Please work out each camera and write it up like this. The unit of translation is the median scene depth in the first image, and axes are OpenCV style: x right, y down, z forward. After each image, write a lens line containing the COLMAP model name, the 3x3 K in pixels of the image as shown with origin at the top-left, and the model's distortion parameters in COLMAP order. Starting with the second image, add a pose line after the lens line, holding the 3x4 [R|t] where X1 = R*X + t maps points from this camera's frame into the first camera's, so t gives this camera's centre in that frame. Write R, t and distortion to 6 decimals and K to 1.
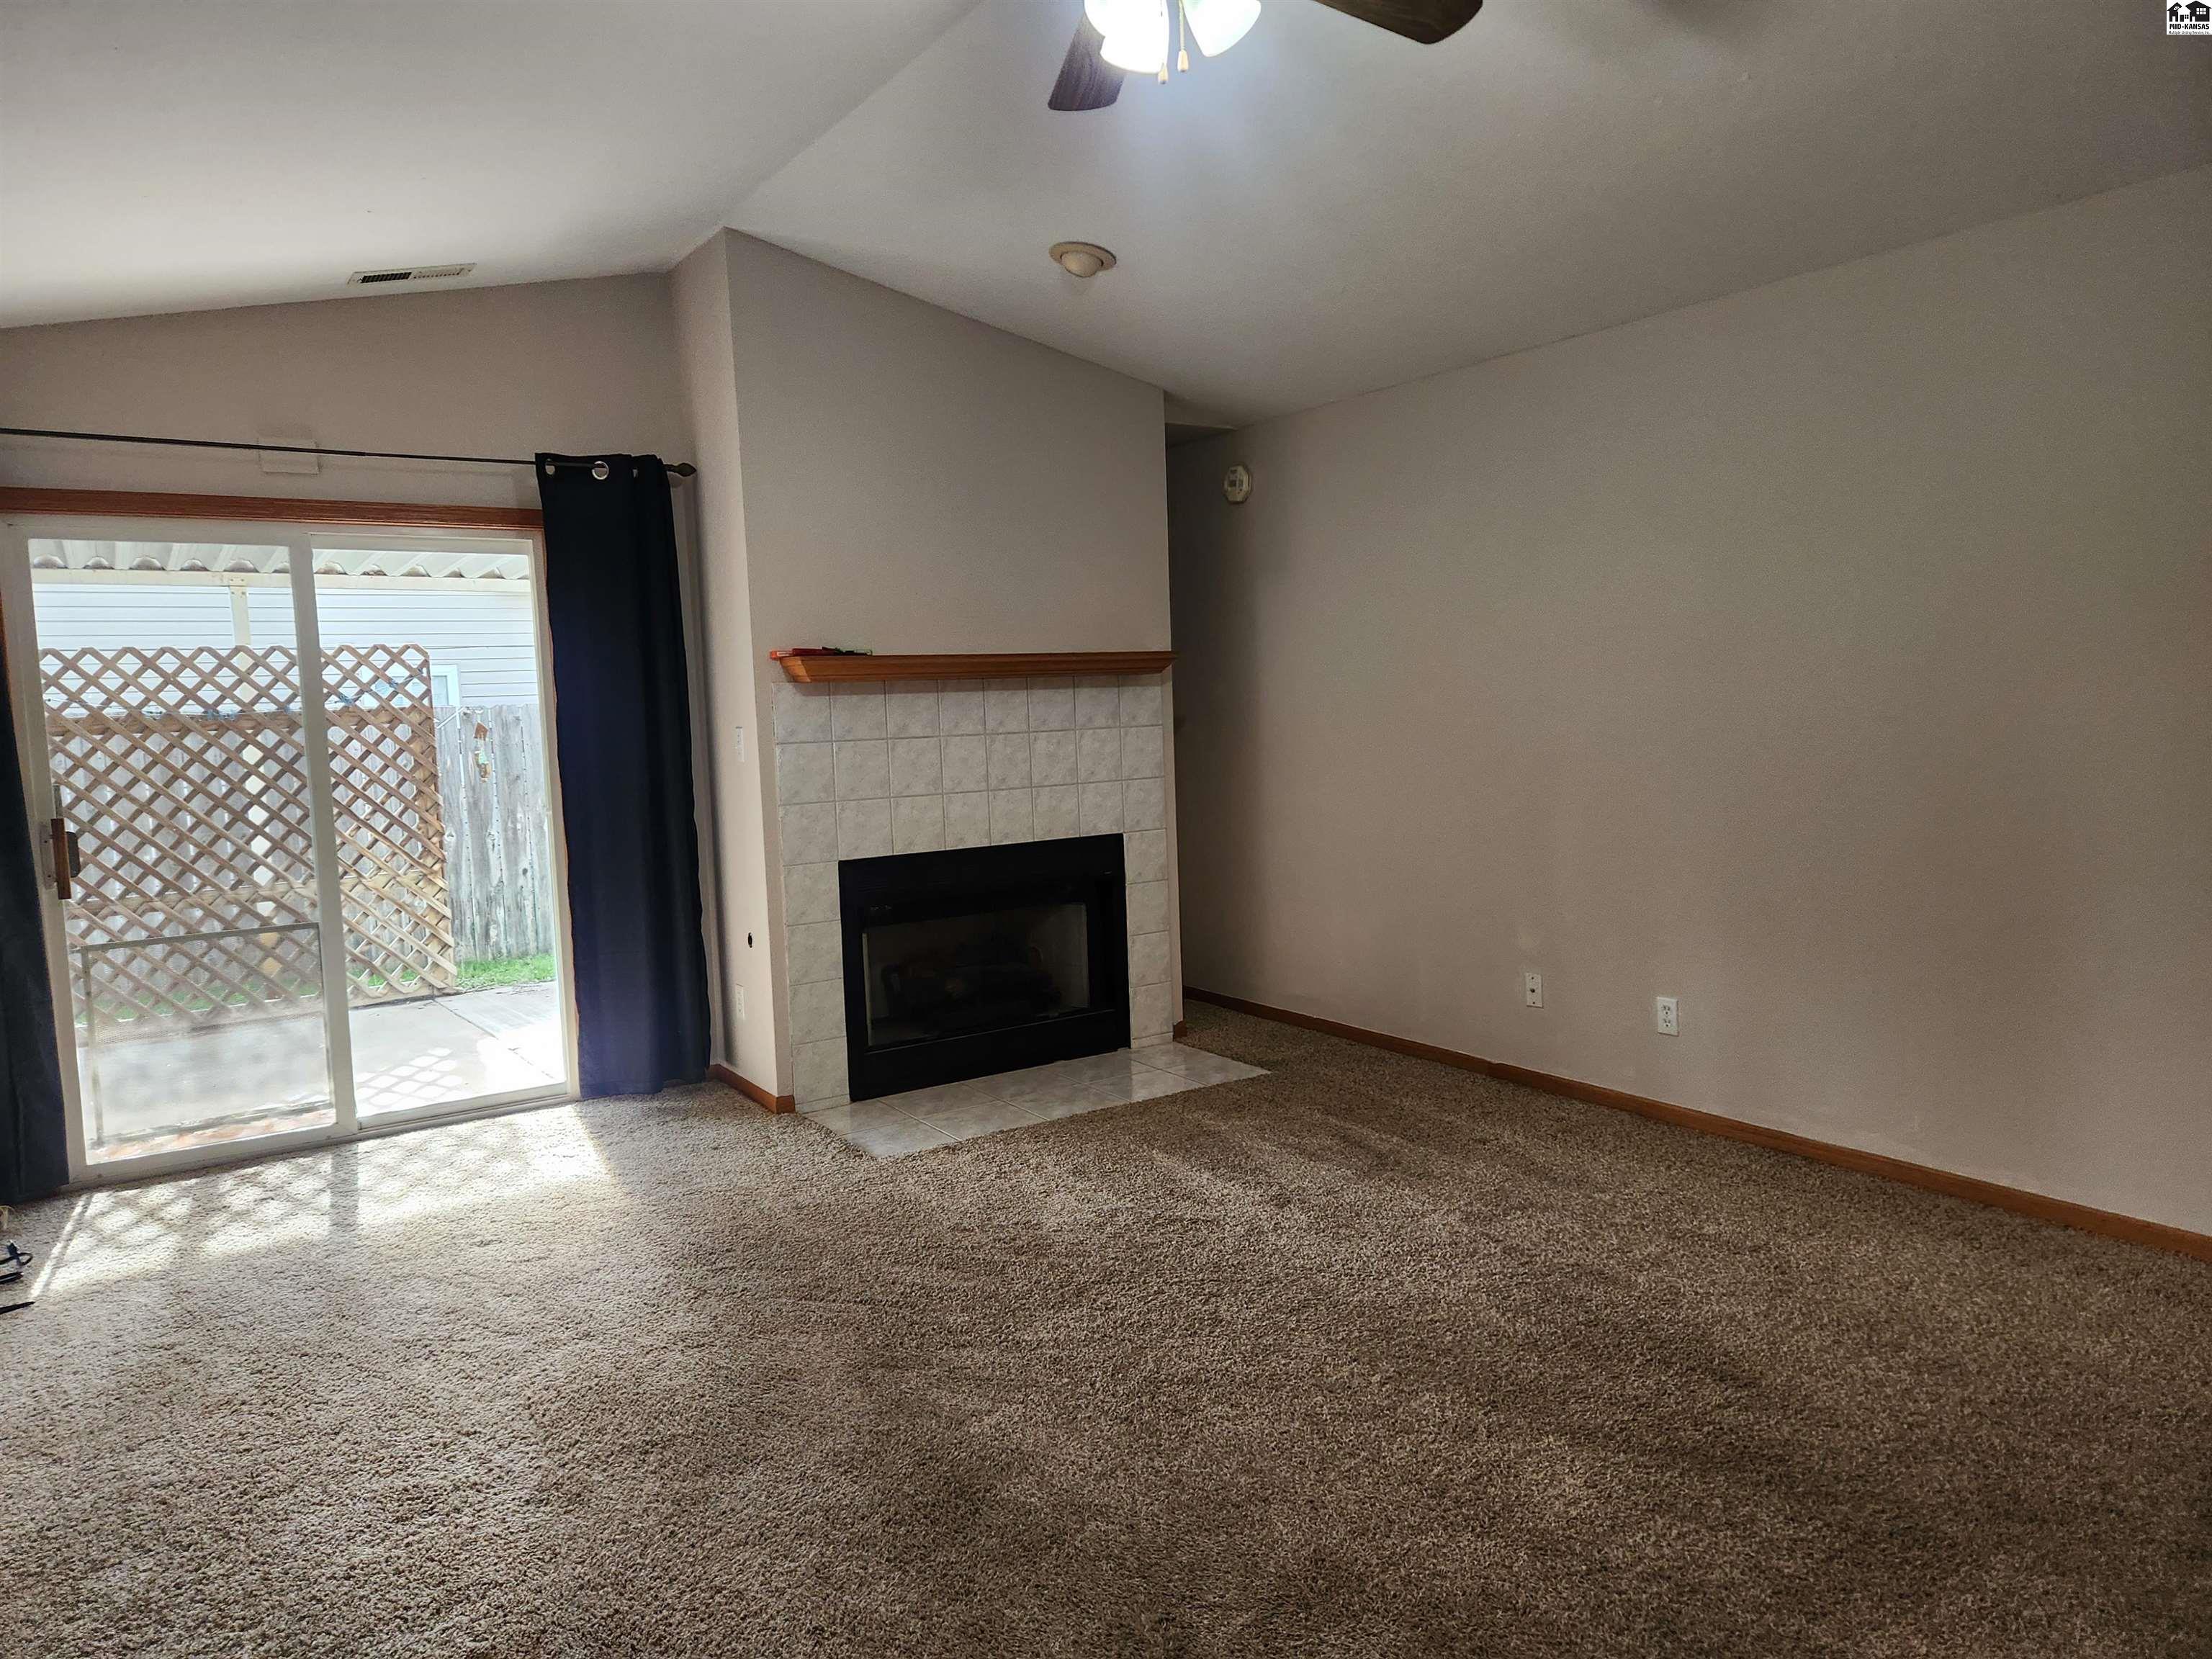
lens RADIAL K [[1477.0, 0, 1038.1], [0, 1477.0, 844.8], [0, 0, 1]] dist [0.050391, -0.022905]
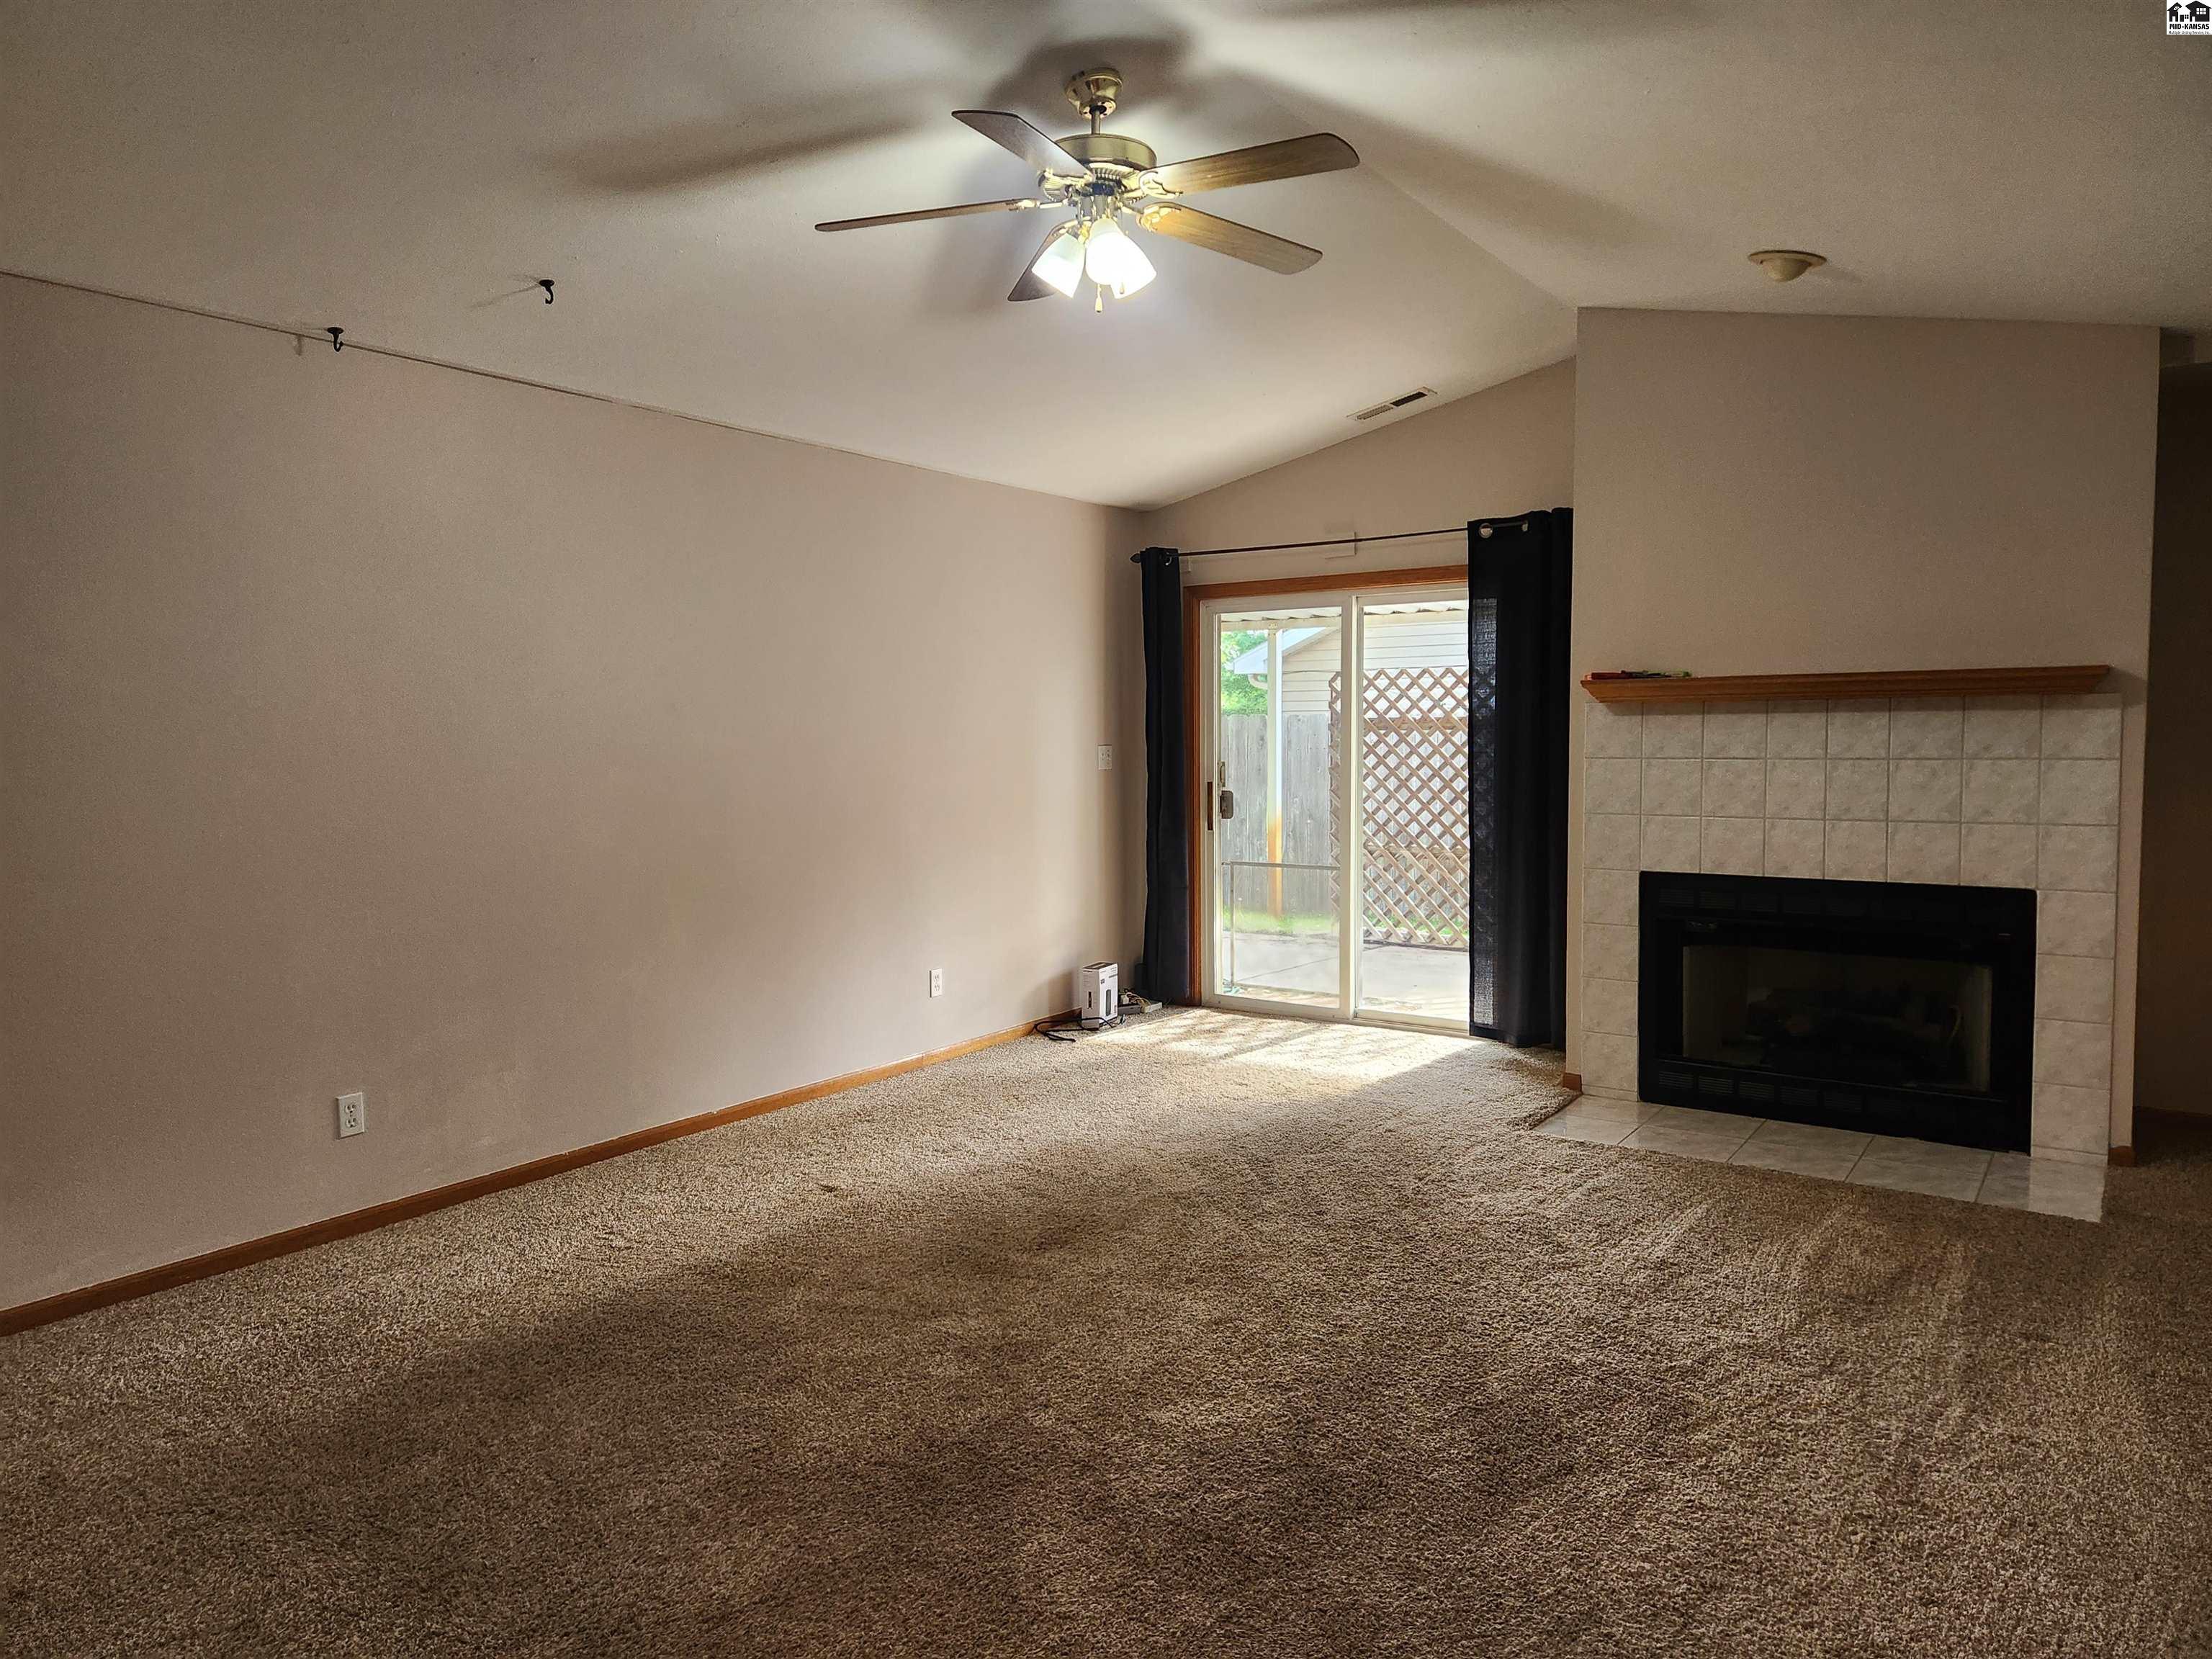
lens RADIAL K [[1477.0, 0, 1090.5], [0, 1477.0, 804.1], [0, 0, 1]] dist [0.050391, -0.022905]
pose [[0.368013, 0.078417, -0.926508, 0.700600], [-0.096380, 0.994287, 0.045871, -0.046990], [0.924812, 0.072416, 0.373469, 0.231789]]
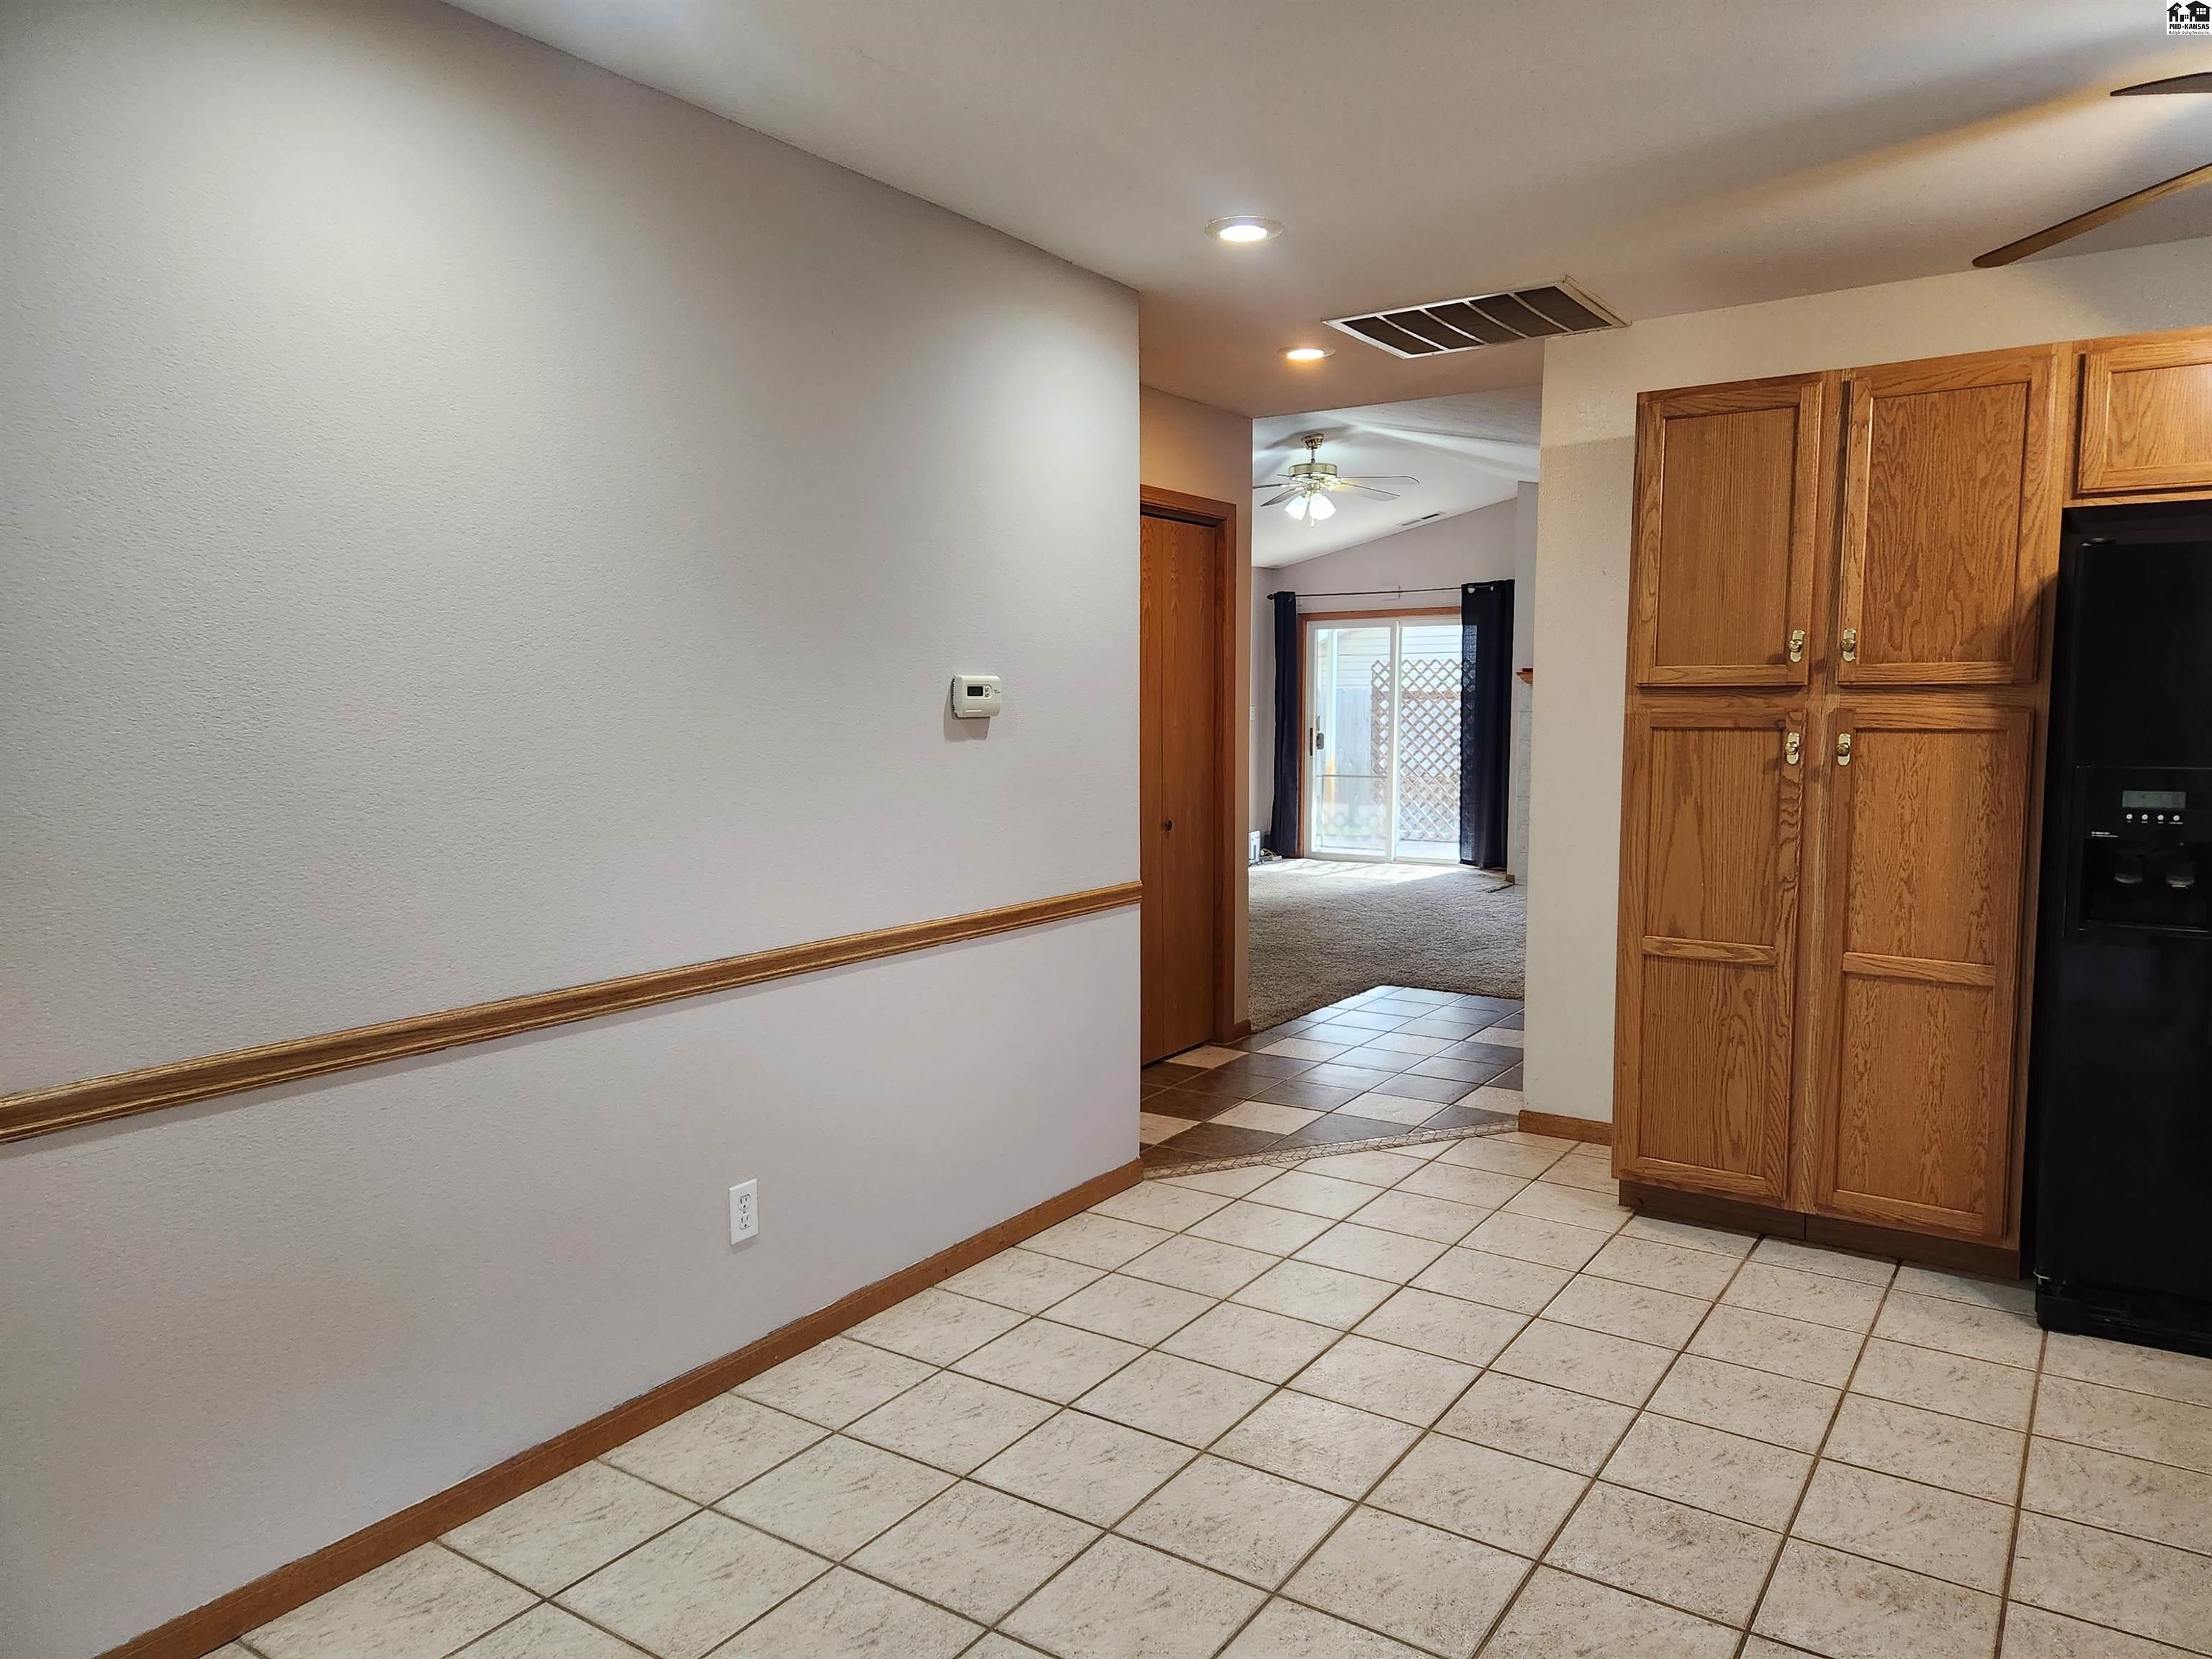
lens RADIAL K [[1477.0, 0, 1107.5], [0, 1477.0, 832.6], [0, 0, 1]] dist [0.050391, -0.022905]
pose [[0.377634, 0.114447, -0.918855, 1.563907], [-0.101638, 0.991459, 0.081719, -0.007945], [0.920360, 0.062531, 0.386041, -0.374873]]
